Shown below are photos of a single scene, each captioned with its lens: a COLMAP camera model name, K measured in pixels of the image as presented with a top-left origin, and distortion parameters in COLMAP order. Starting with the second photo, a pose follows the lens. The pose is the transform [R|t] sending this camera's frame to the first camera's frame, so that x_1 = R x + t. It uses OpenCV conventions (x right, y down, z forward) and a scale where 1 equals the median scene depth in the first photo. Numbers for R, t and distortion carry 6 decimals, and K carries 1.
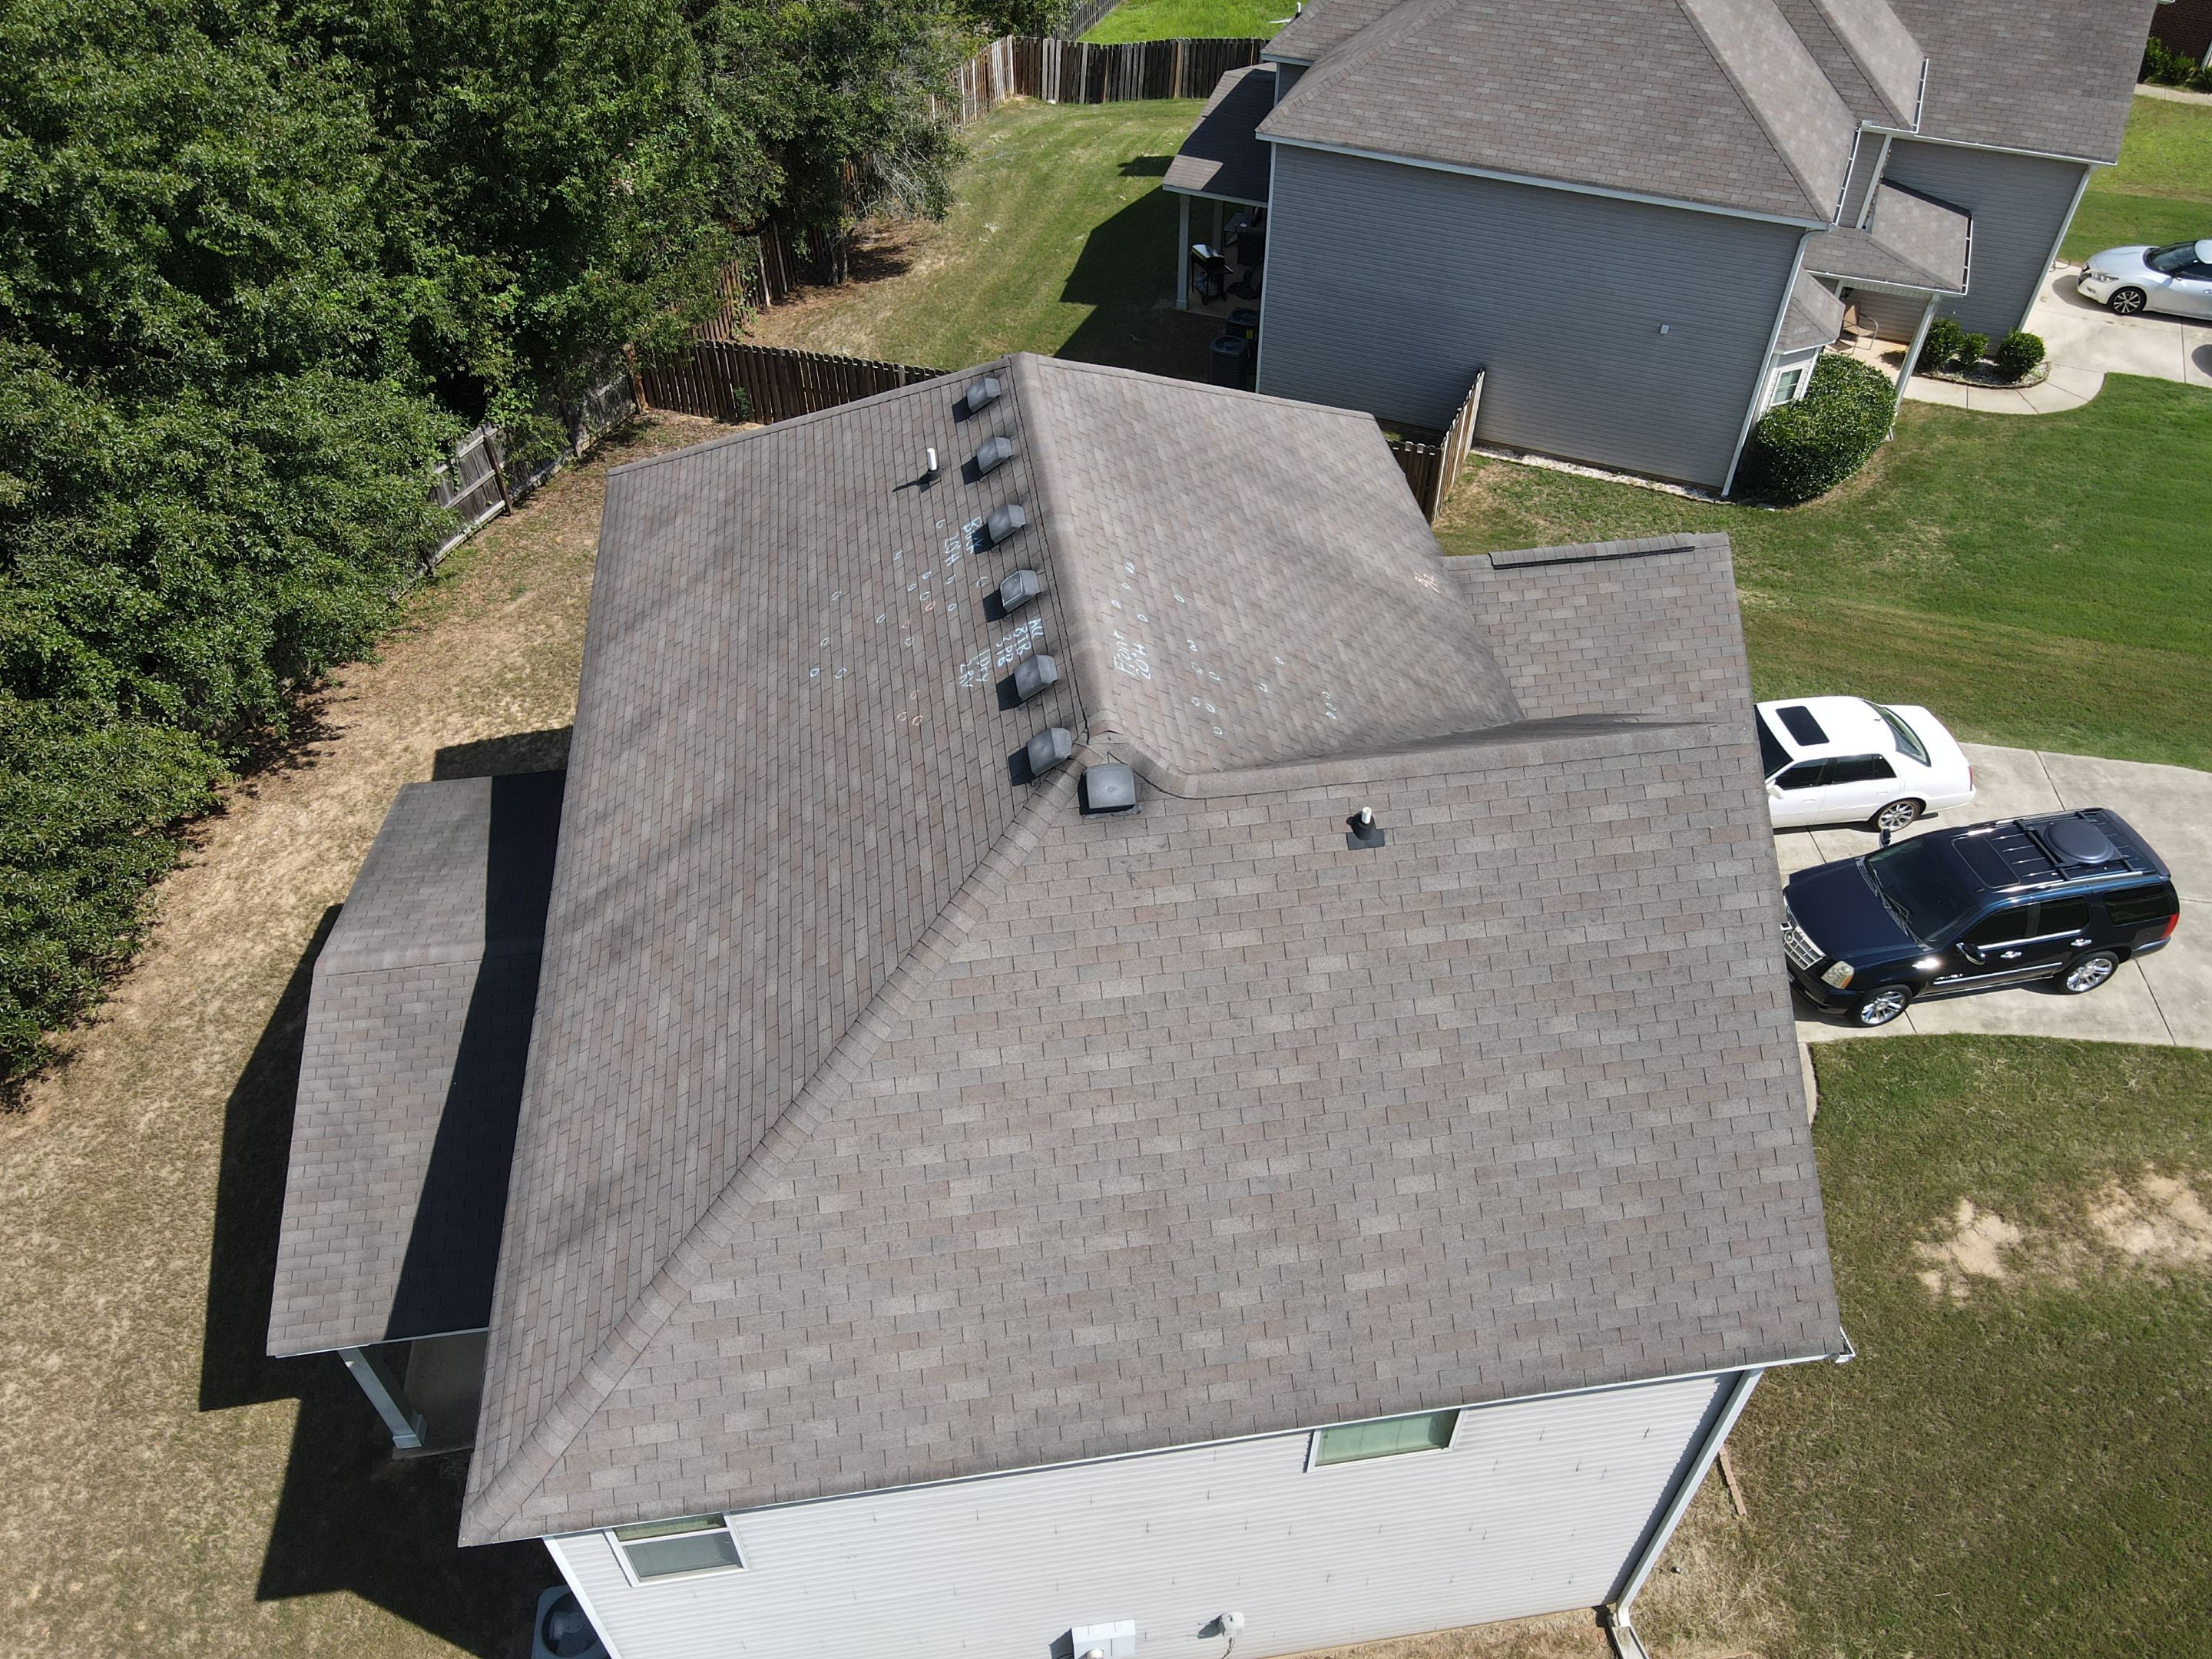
lens RADIAL K [[1628.8, 0, 1128.8], [0, 1628.8, 833.8], [0, 0, 1]] dist [0.022239, 0.004612]
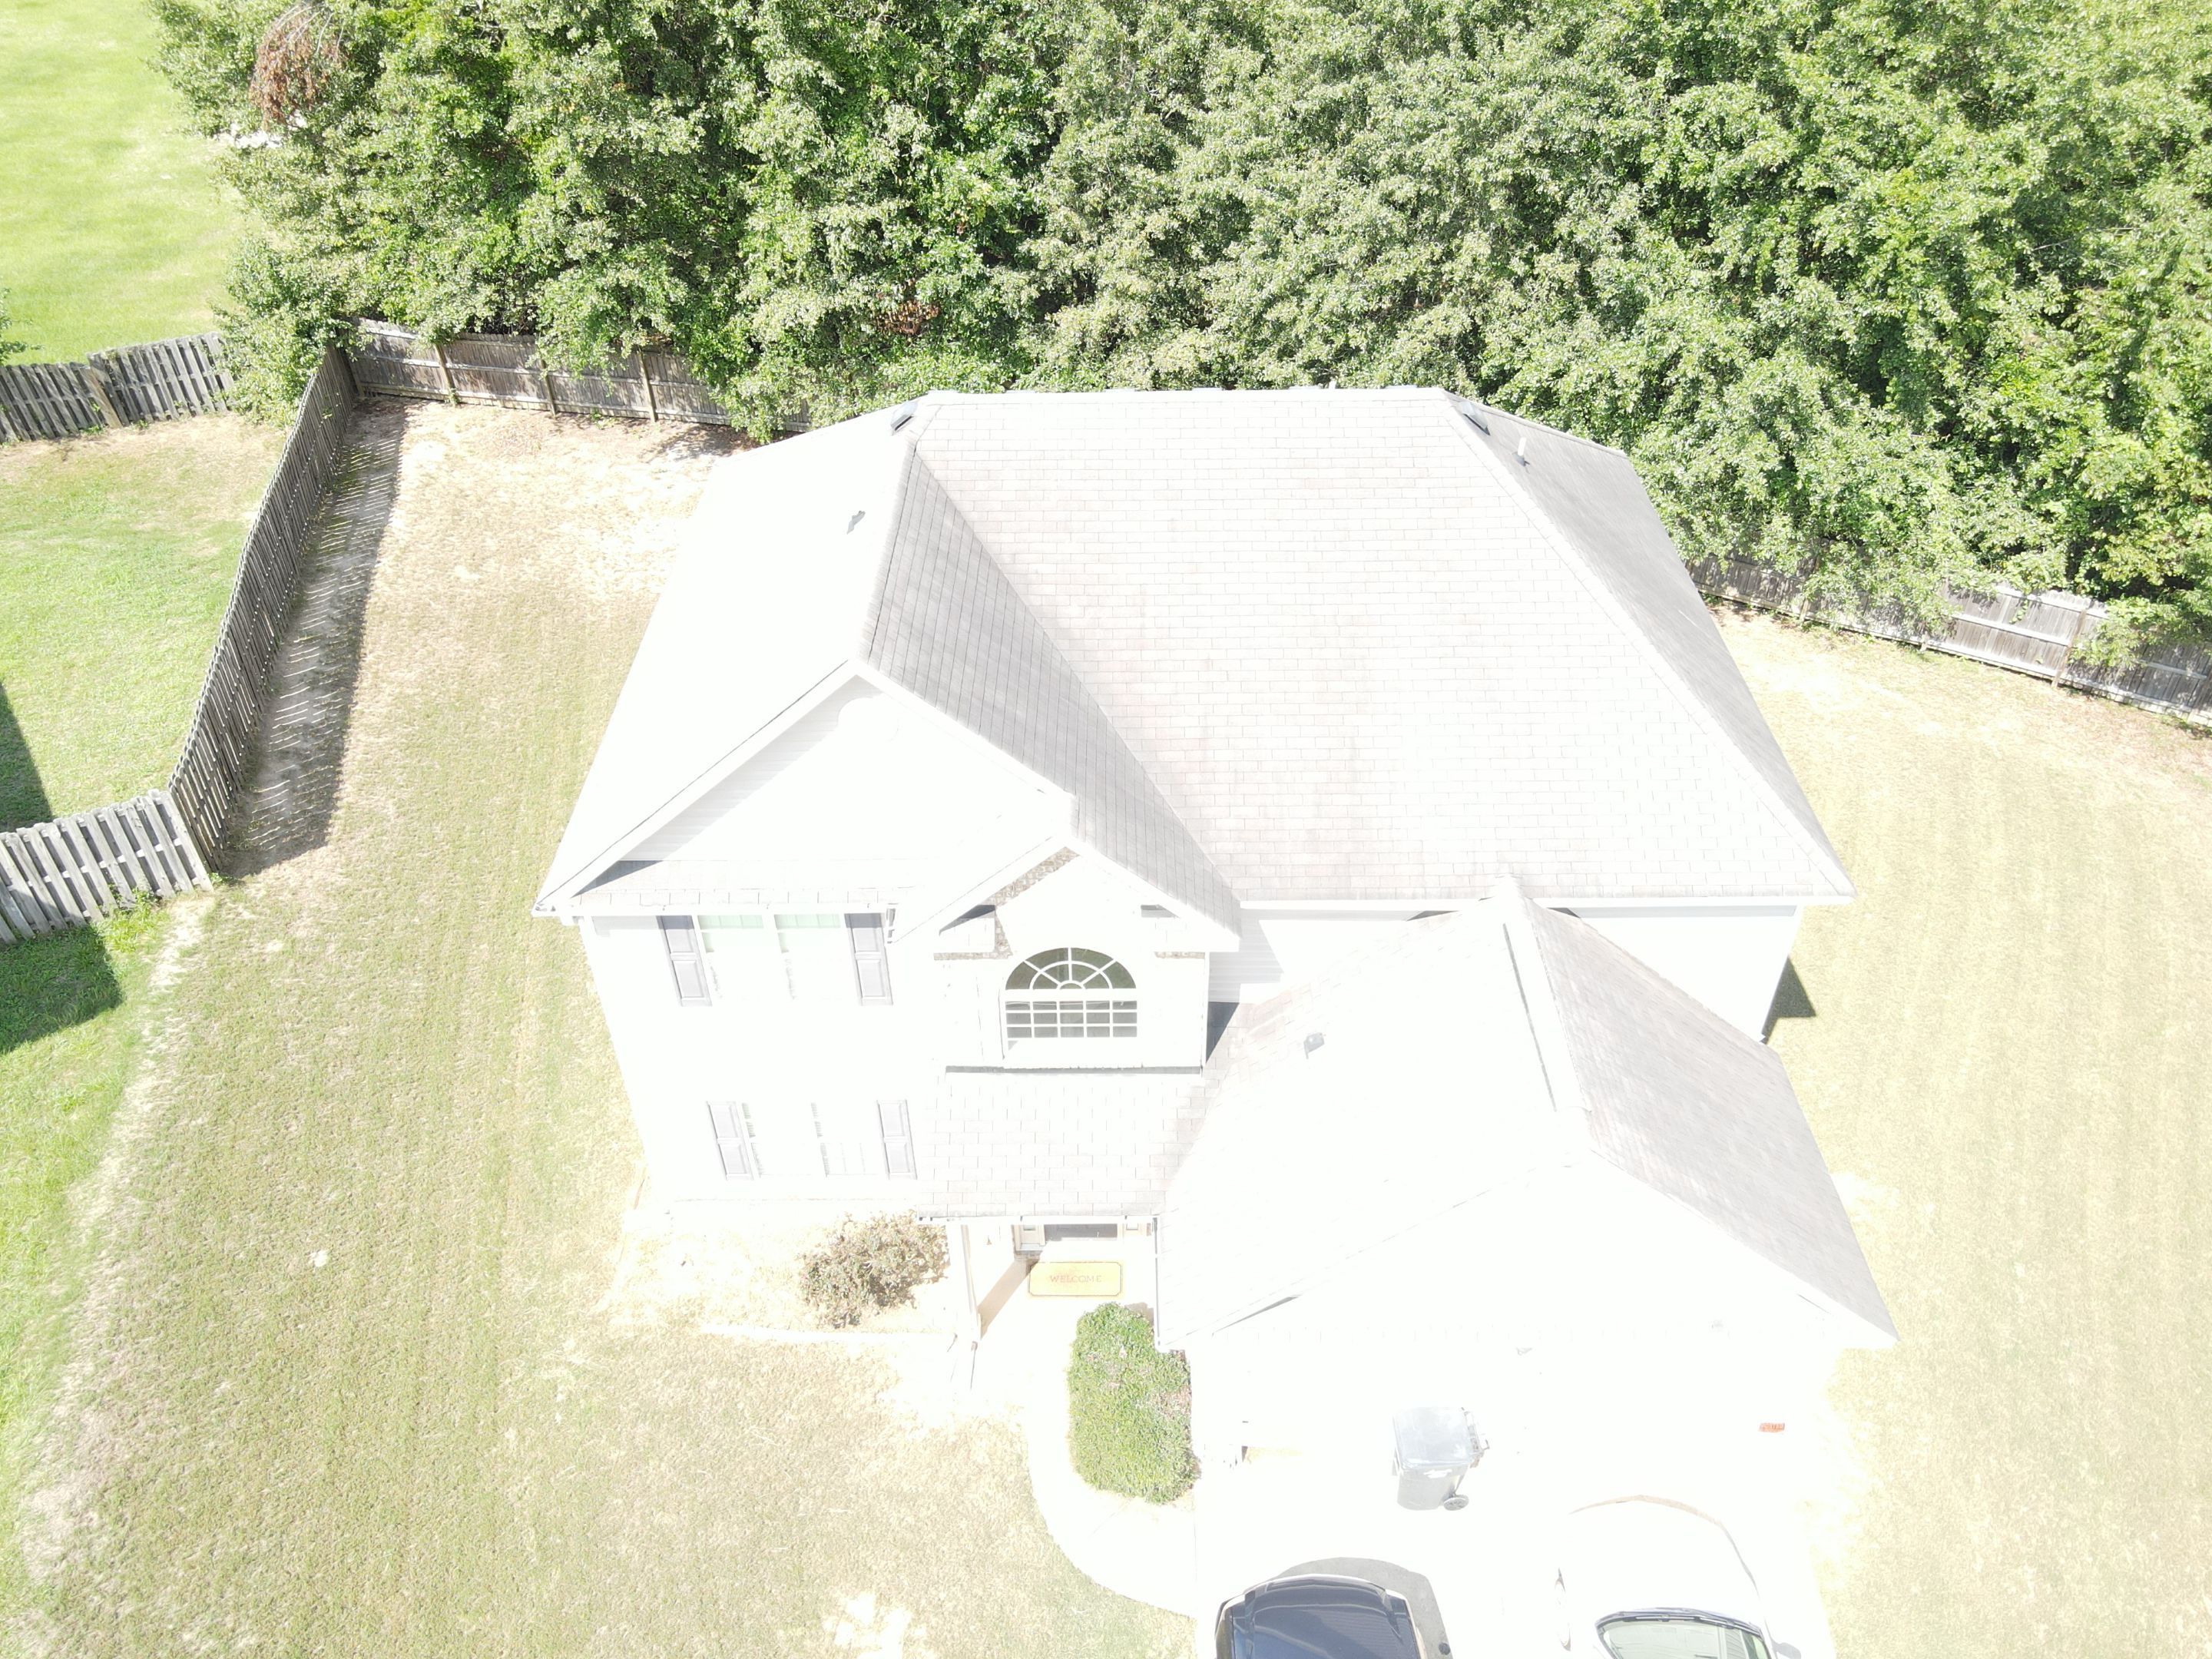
lens RADIAL K [[1635.4, 0, 1114.2], [0, 1635.4, 830.1], [0, 0, 1]] dist [0.013400, 0.003739]
pose [[-0.152361, 0.623643, -0.766717, 1.012075], [-0.684893, 0.492673, 0.536838, -0.582700], [0.712536, 0.606912, 0.352065, 0.601819]]
